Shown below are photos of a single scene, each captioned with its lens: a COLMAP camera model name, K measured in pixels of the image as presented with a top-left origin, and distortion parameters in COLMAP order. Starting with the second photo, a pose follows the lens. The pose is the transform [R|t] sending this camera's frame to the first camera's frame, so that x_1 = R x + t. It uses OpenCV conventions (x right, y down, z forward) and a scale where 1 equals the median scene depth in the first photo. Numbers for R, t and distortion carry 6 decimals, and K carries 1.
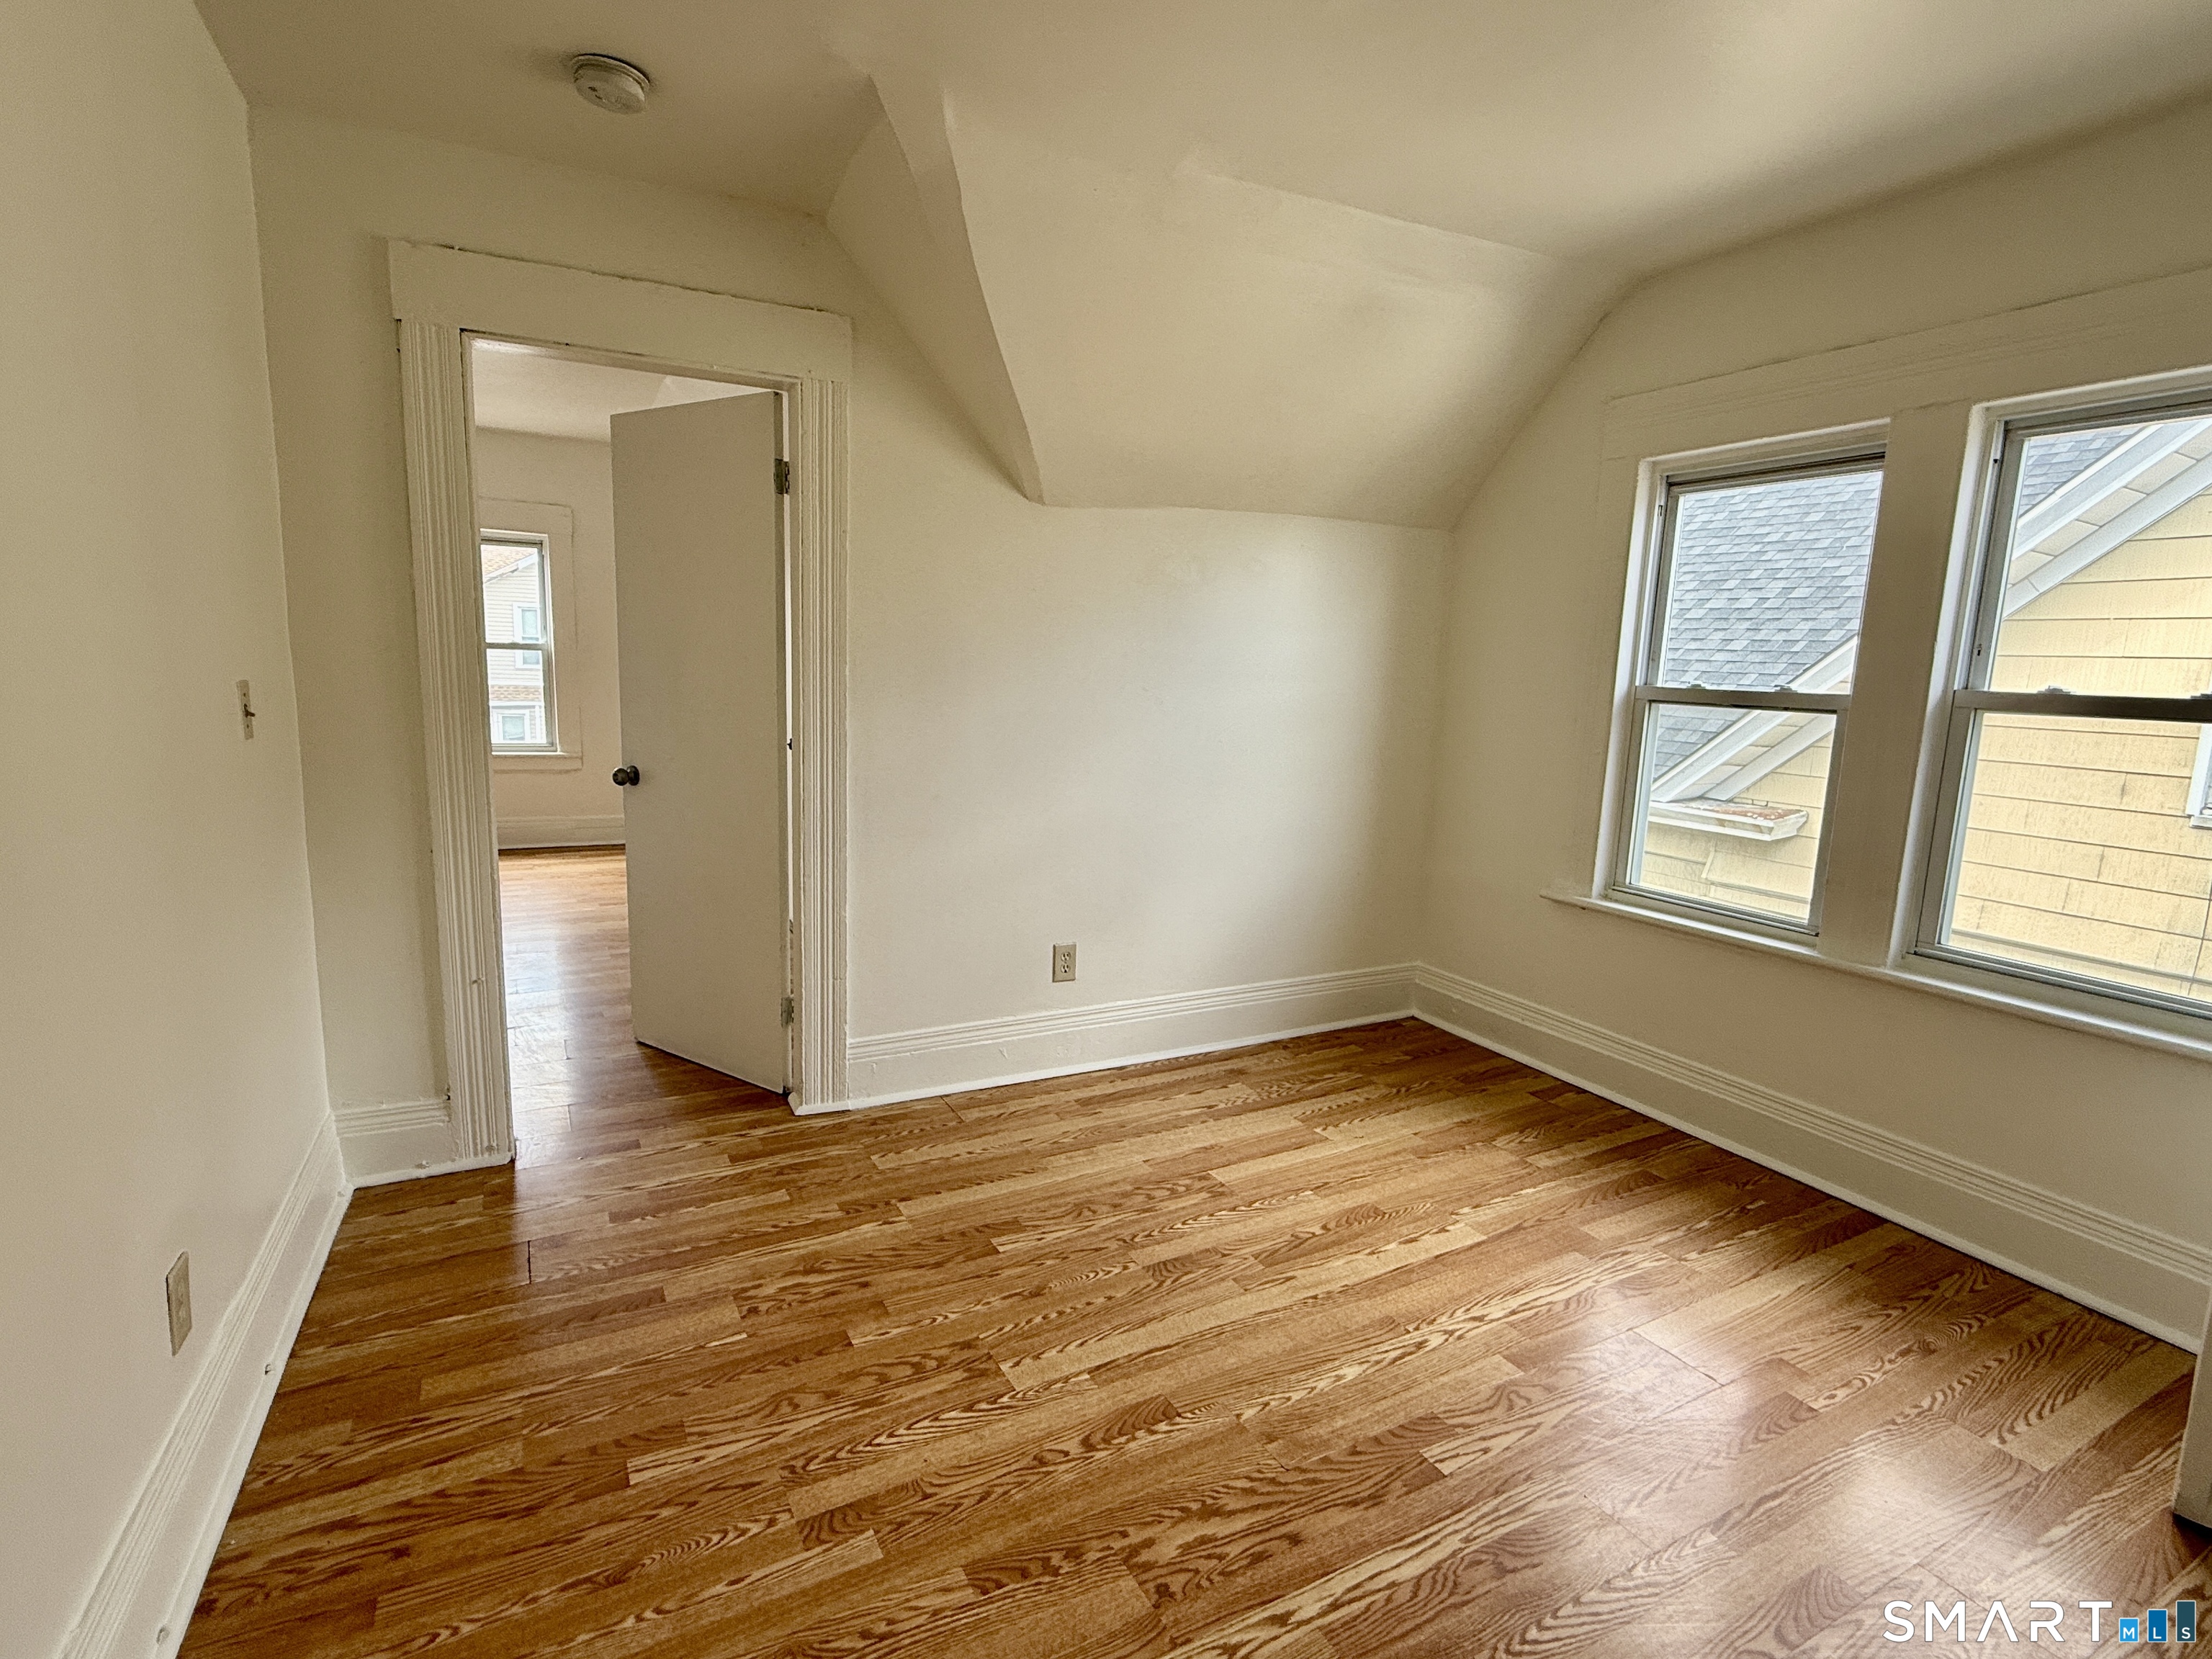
lens RADIAL K [[1070.2, 0, 1110.9], [0, 1070.2, 829.7], [0, 0, 1]] dist [0.000997, 0.000057]
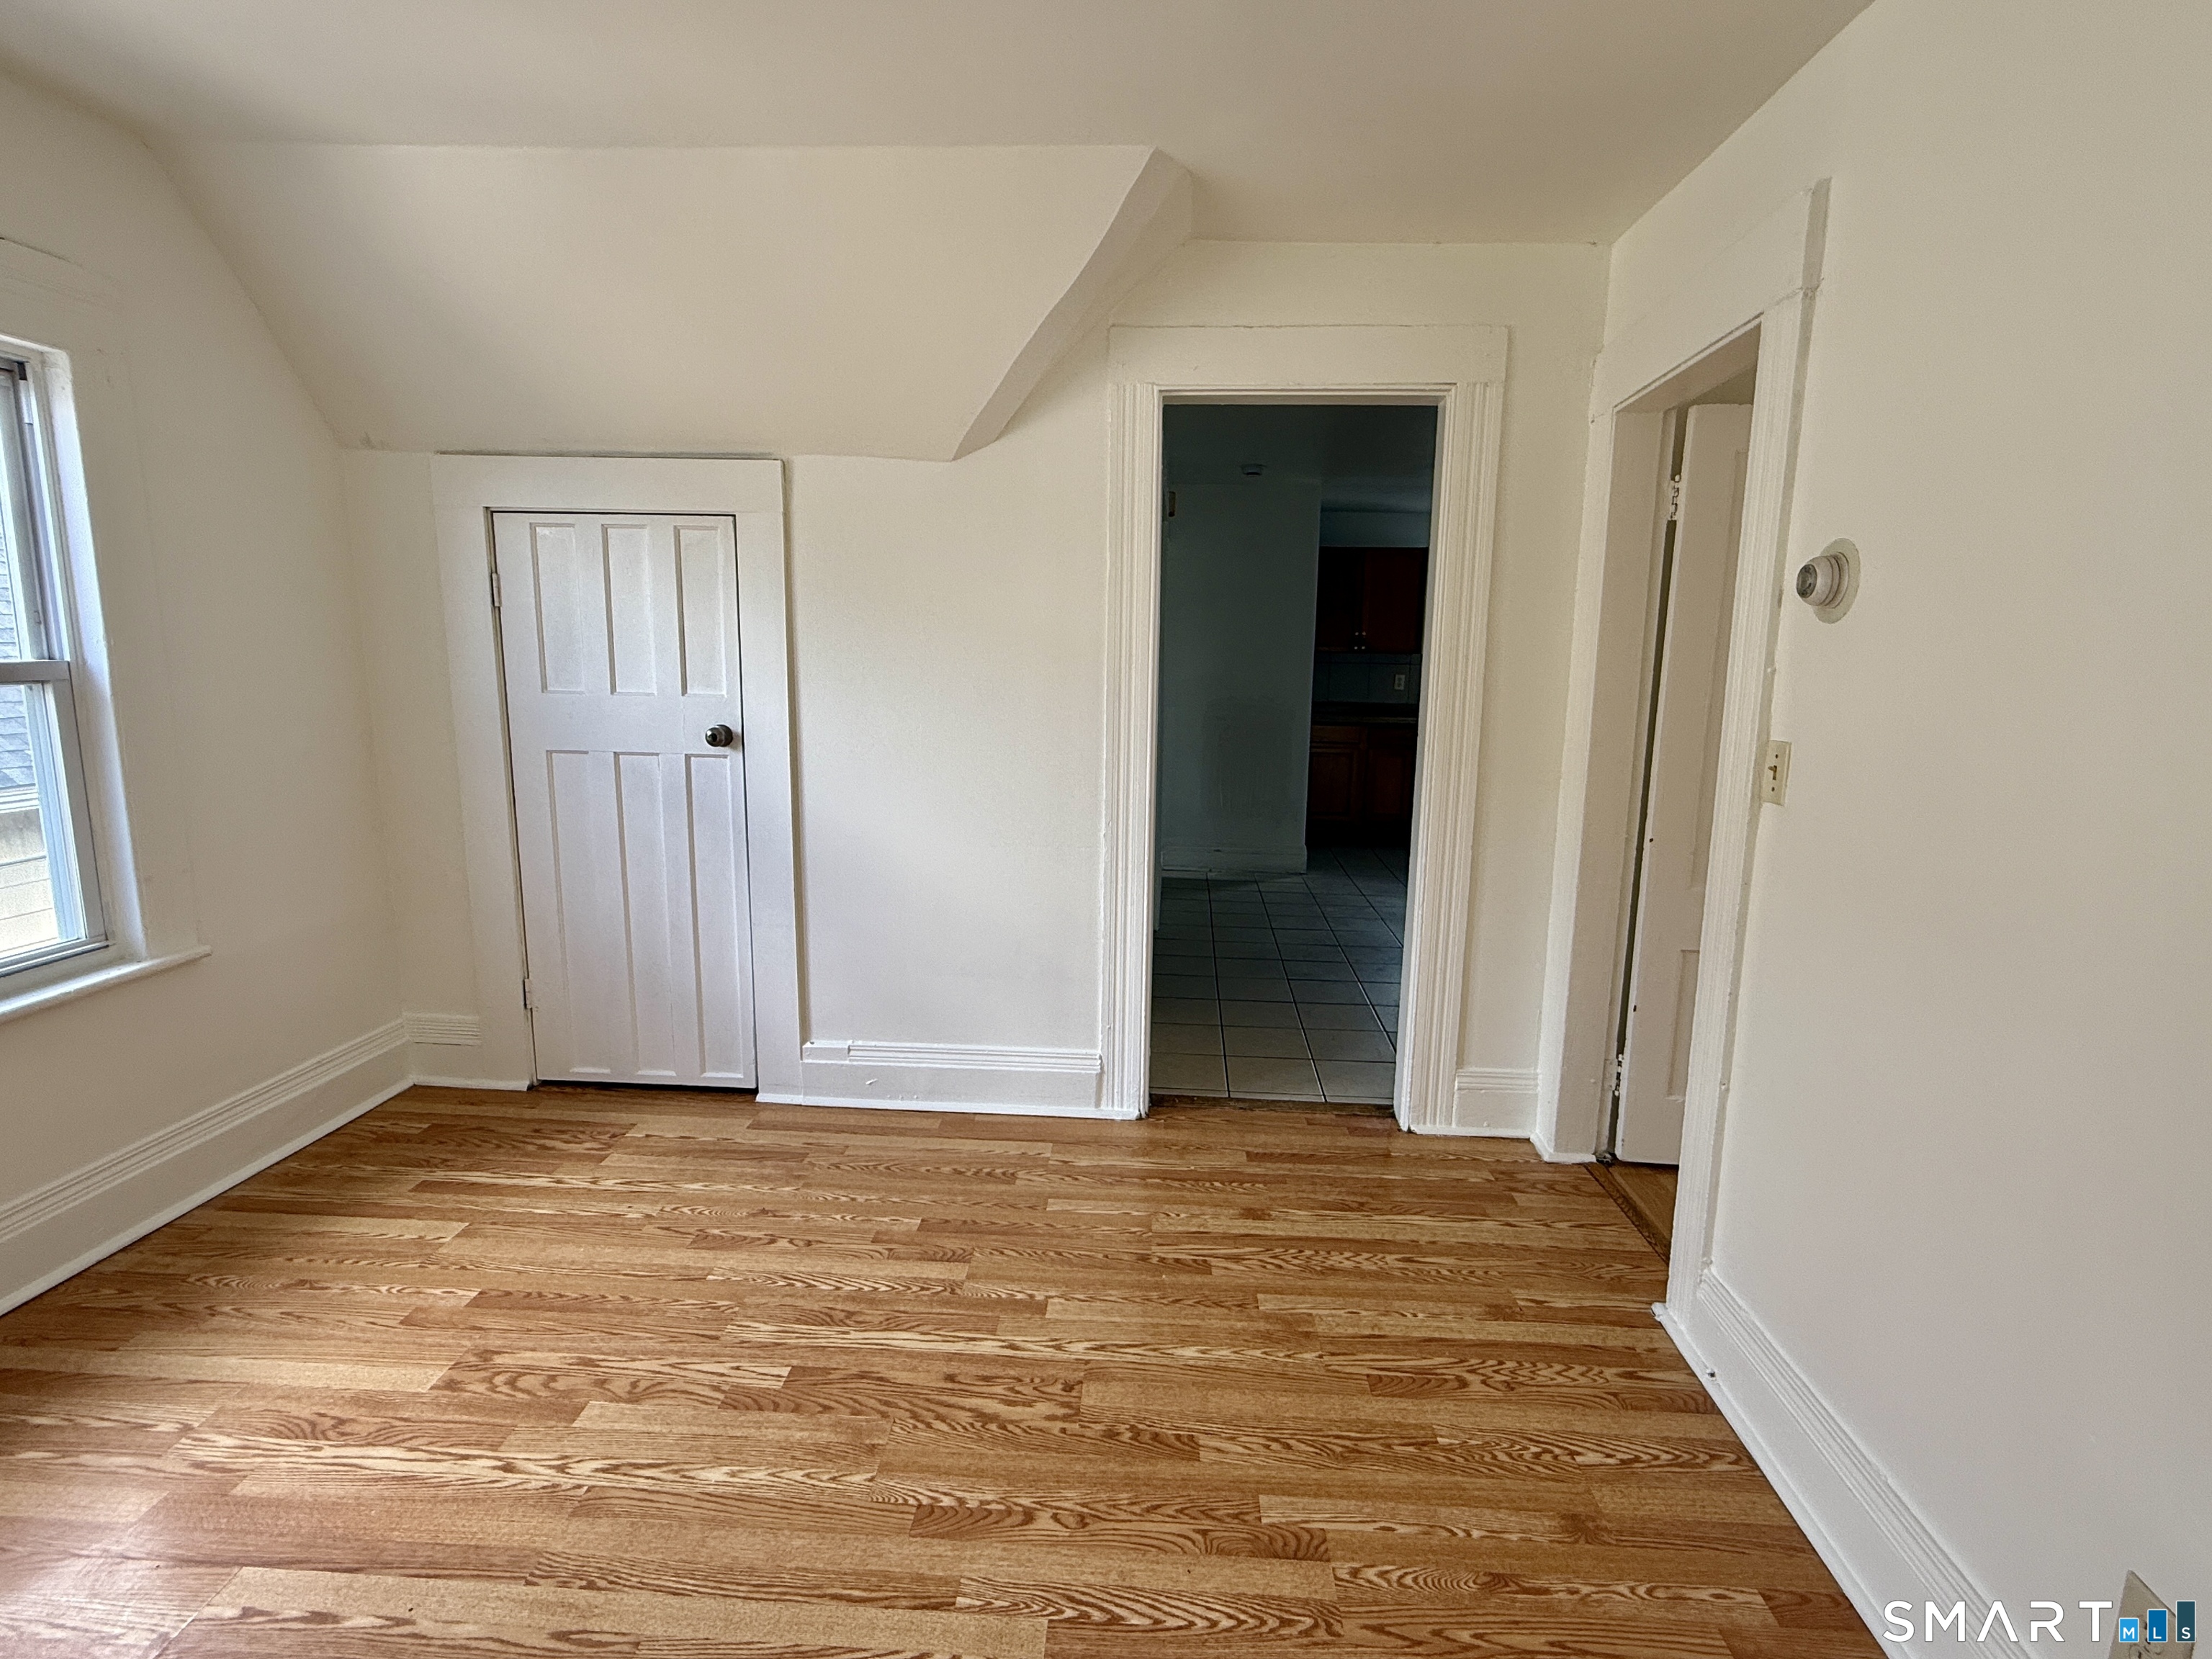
lens RADIAL K [[1117.7, 0, 1110.6], [0, 1117.7, 834.0], [0, 0, 1]] dist [0.006075, 0.001232]
pose [[-0.854524, -0.134400, 0.501722, -0.533276], [0.034403, 0.949177, 0.312857, -0.325627], [-0.518271, 0.284605, -0.806471, 1.697144]]
